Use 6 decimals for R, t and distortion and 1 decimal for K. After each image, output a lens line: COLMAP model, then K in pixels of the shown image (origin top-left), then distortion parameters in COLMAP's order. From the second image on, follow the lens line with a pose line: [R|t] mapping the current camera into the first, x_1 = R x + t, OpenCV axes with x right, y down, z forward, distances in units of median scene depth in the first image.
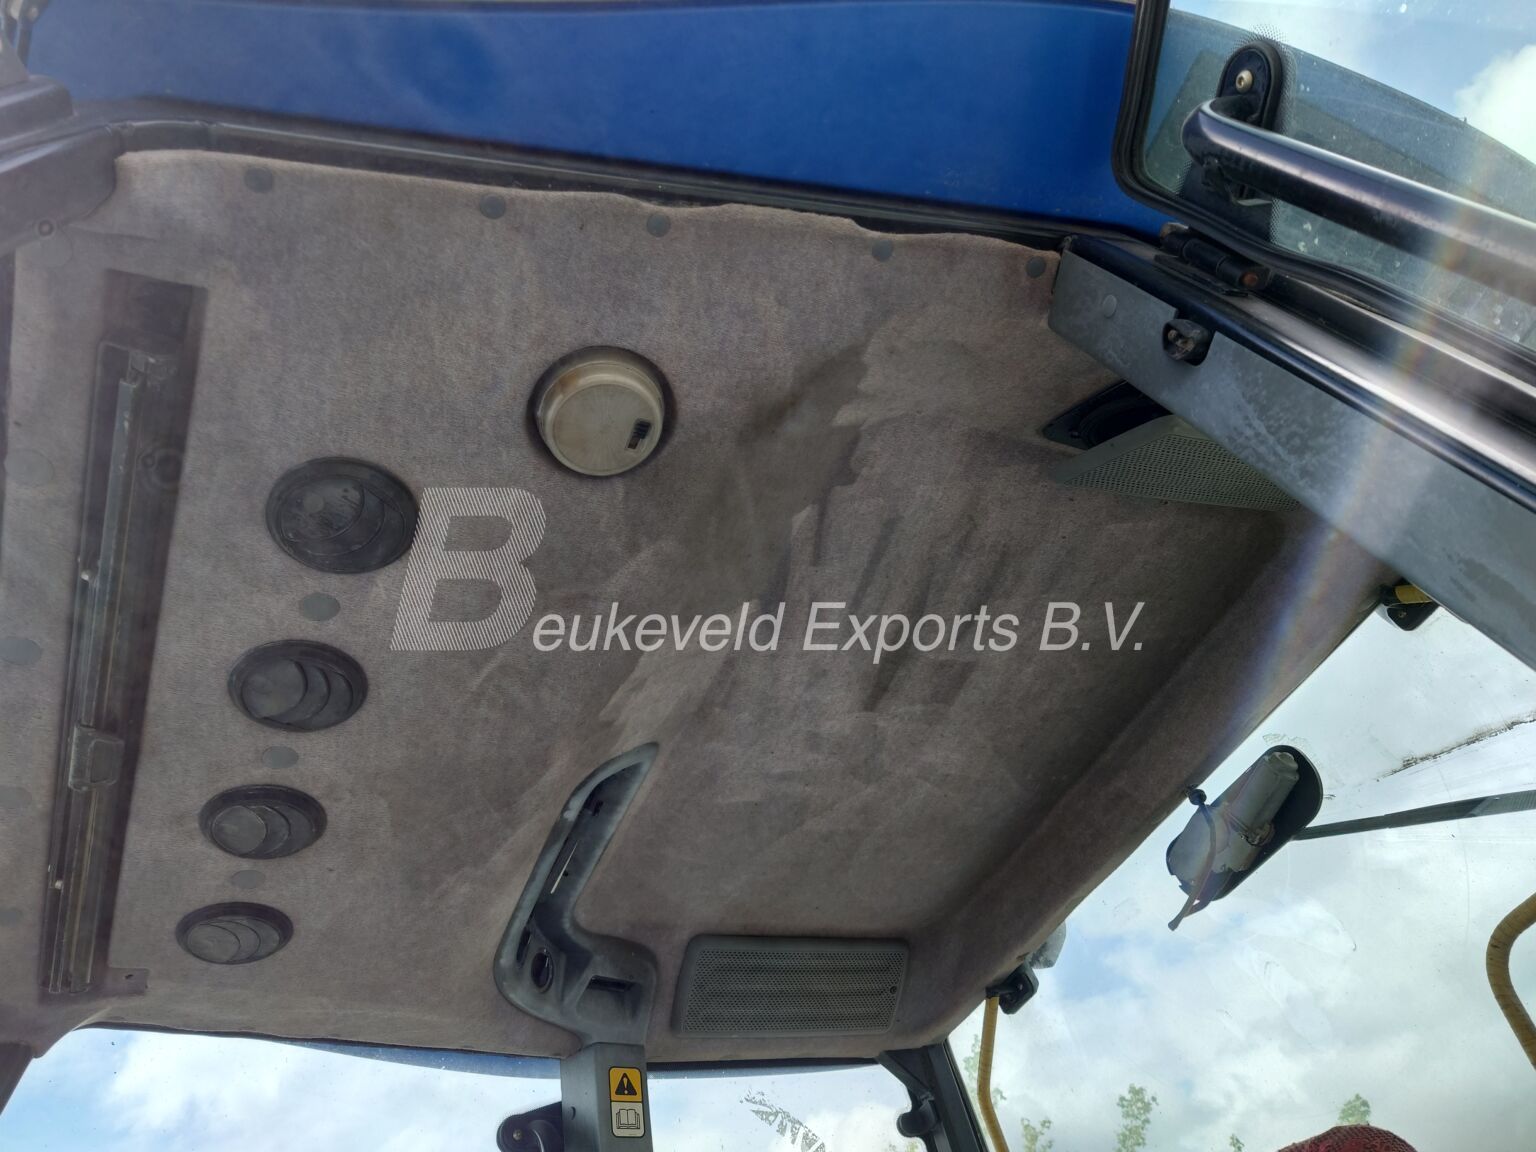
lens RADIAL K [[1119.8, 0, 761.9], [0, 1119.8, 574.1], [0, 0, 1]] dist [-0.004561, 0.015011]
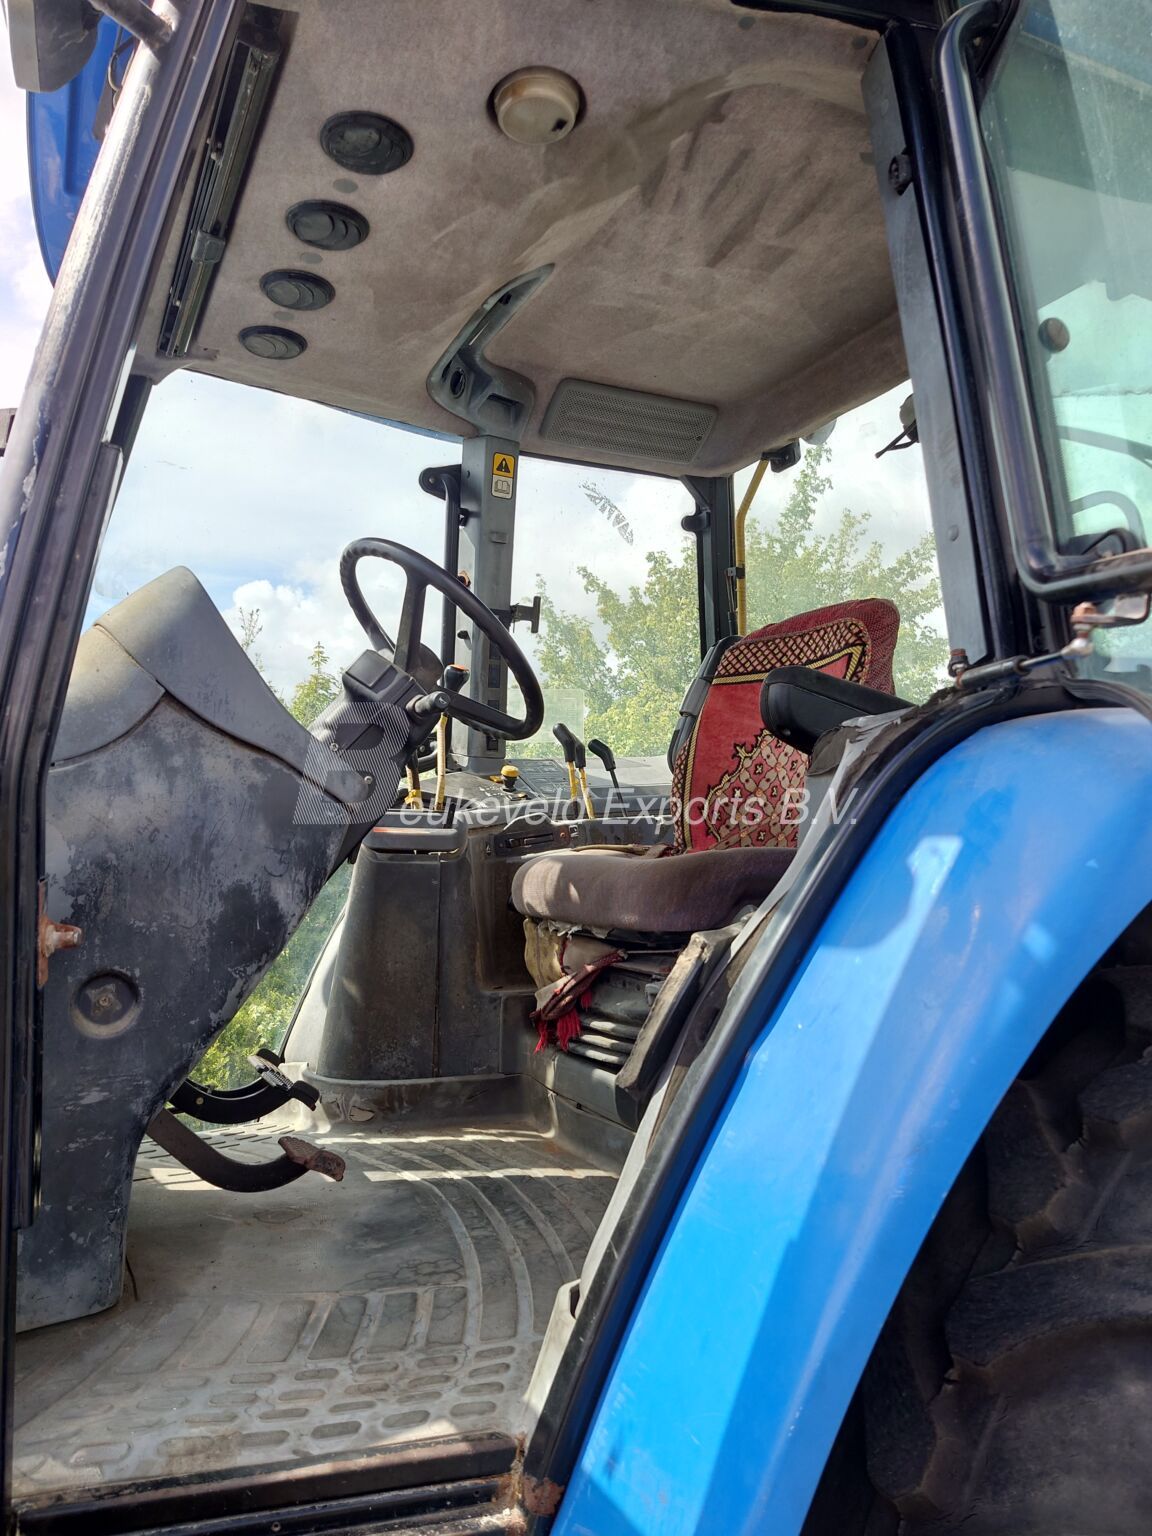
lens RADIAL K [[1119.8, 0, 576.1], [0, 1119.8, 765.8], [0, 0, 1]] dist [-0.004561, 0.015011]
pose [[0.975756, 0.218640, 0.009868, 0.063831], [-0.168360, 0.721026, 0.672143, -0.379242], [0.139842, -0.657509, 0.740355, -0.501992]]
